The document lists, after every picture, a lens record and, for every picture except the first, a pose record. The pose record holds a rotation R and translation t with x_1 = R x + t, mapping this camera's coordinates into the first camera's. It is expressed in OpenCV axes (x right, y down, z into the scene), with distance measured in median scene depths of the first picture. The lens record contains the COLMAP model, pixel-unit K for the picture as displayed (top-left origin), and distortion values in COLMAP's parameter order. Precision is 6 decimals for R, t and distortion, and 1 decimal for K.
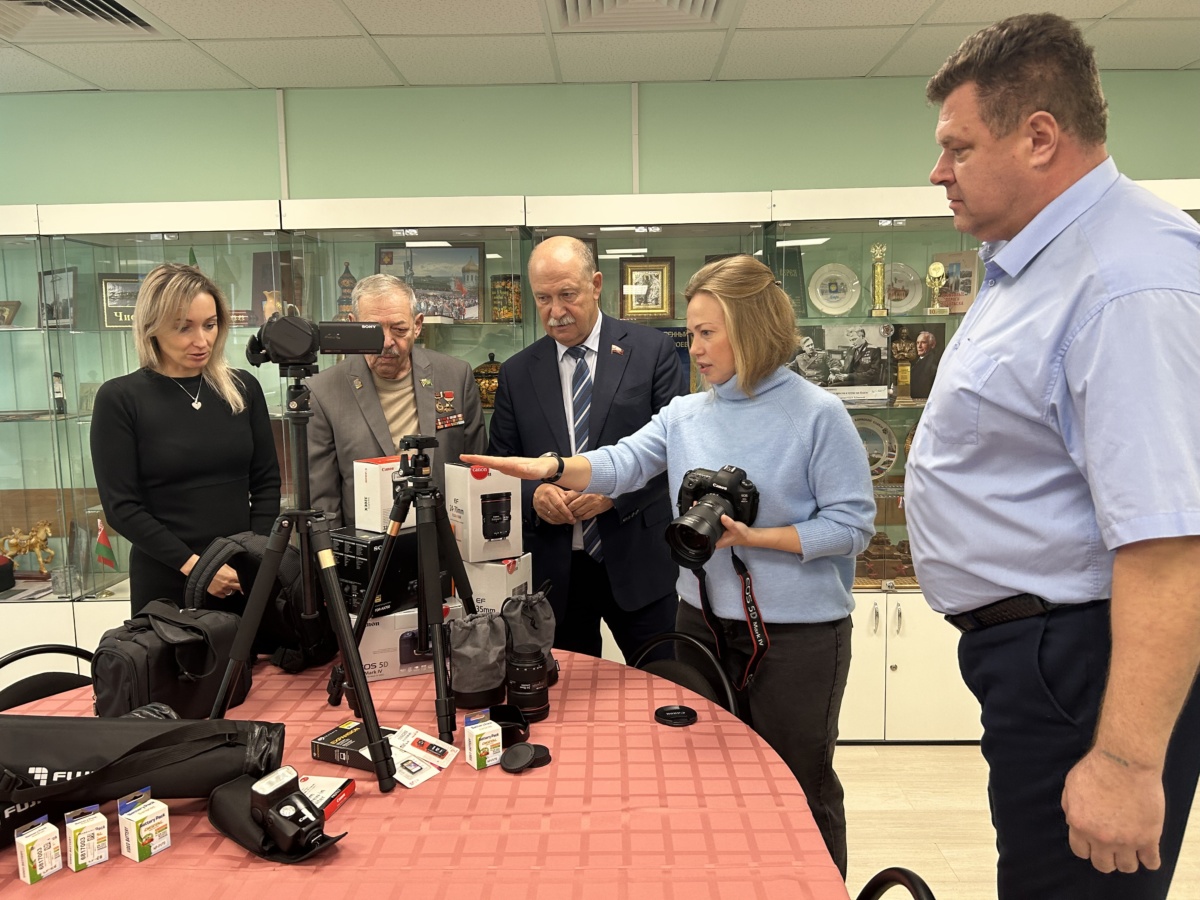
lens RADIAL K [[899.9, 0, 604.4], [0, 899.9, 452.2], [0, 0, 1]] dist [0.047462, -0.053602]
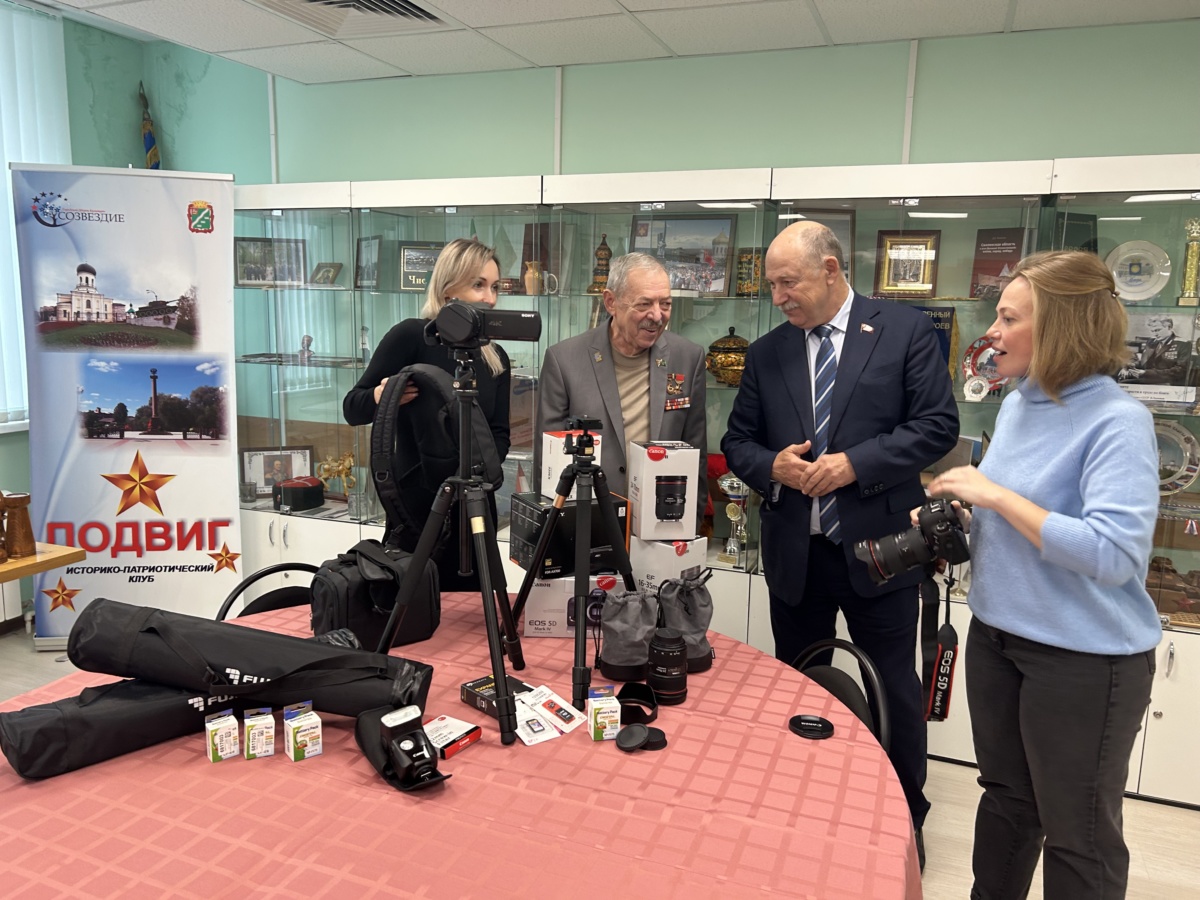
lens RADIAL K [[899.9, 0, 598.1], [0, 899.9, 452.3], [0, 0, 1]] dist [0.047462, -0.053602]
pose [[0.937818, 0.093959, -0.334168, 0.113040], [-0.078386, 0.995127, 0.059817, -0.028539], [0.338160, -0.029903, 0.940613, 0.013629]]
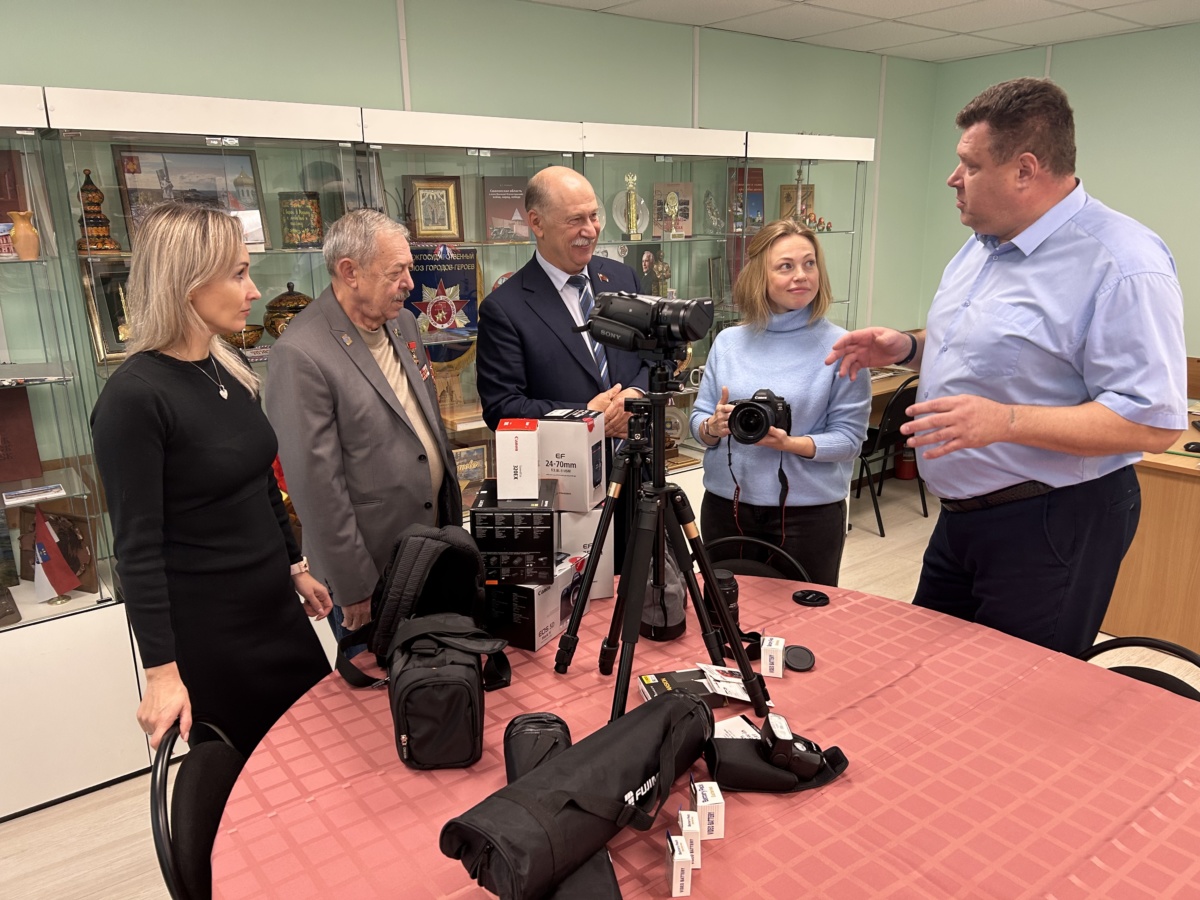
lens RADIAL K [[899.9, 0, 590.3], [0, 899.9, 459.4], [0, 0, 1]] dist [0.047462, -0.053602]
pose [[0.788531, -0.152089, 0.595892, -0.622872], [0.069919, 0.984826, 0.158835, -0.084022], [-0.611008, -0.083582, 0.787200, 0.154344]]
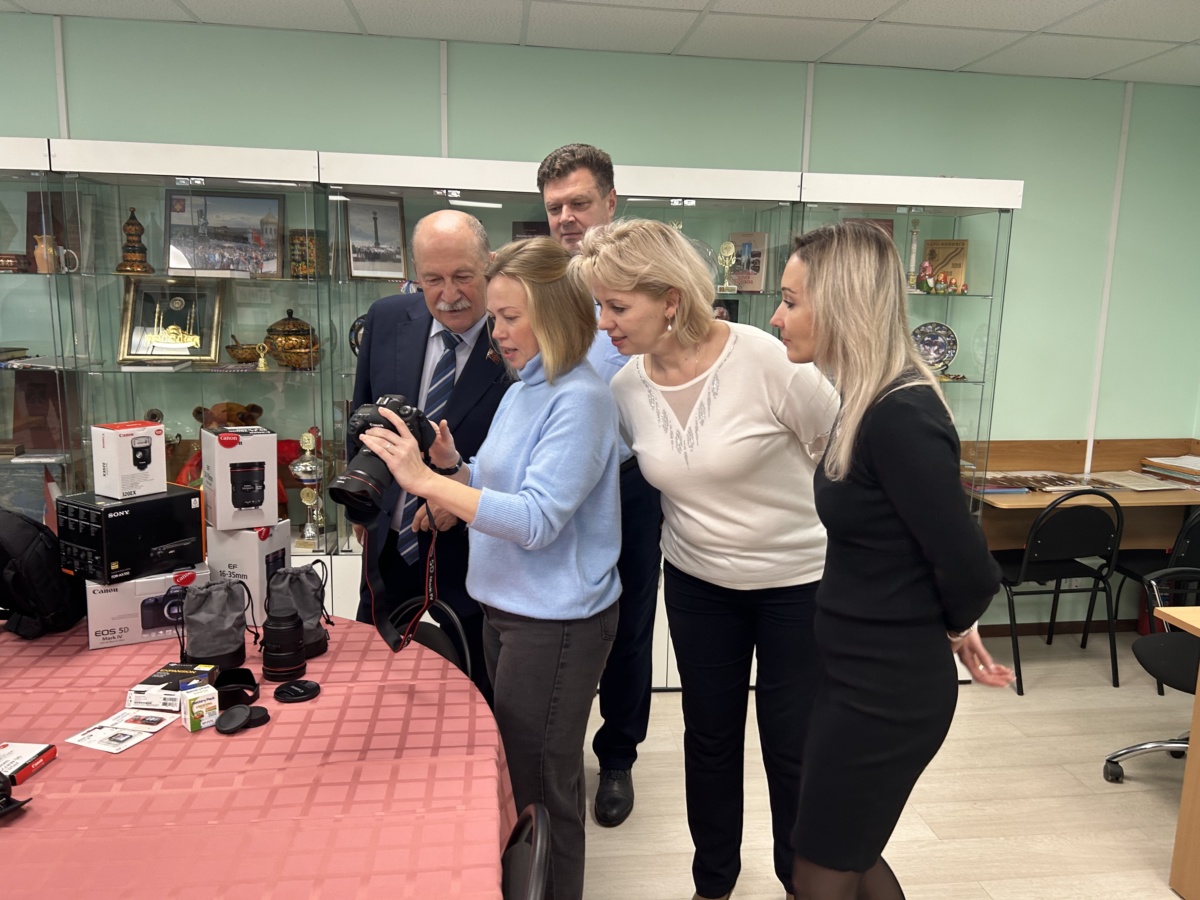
lens RADIAL K [[899.9, 0, 613.2], [0, 899.9, 461.3], [0, 0, 1]] dist [0.047462, -0.053602]
pose [[0.989062, 0.015943, 0.146635, 0.111582], [-0.025489, 0.997659, 0.063454, -0.023620], [-0.145280, -0.066498, 0.987153, -0.049816]]
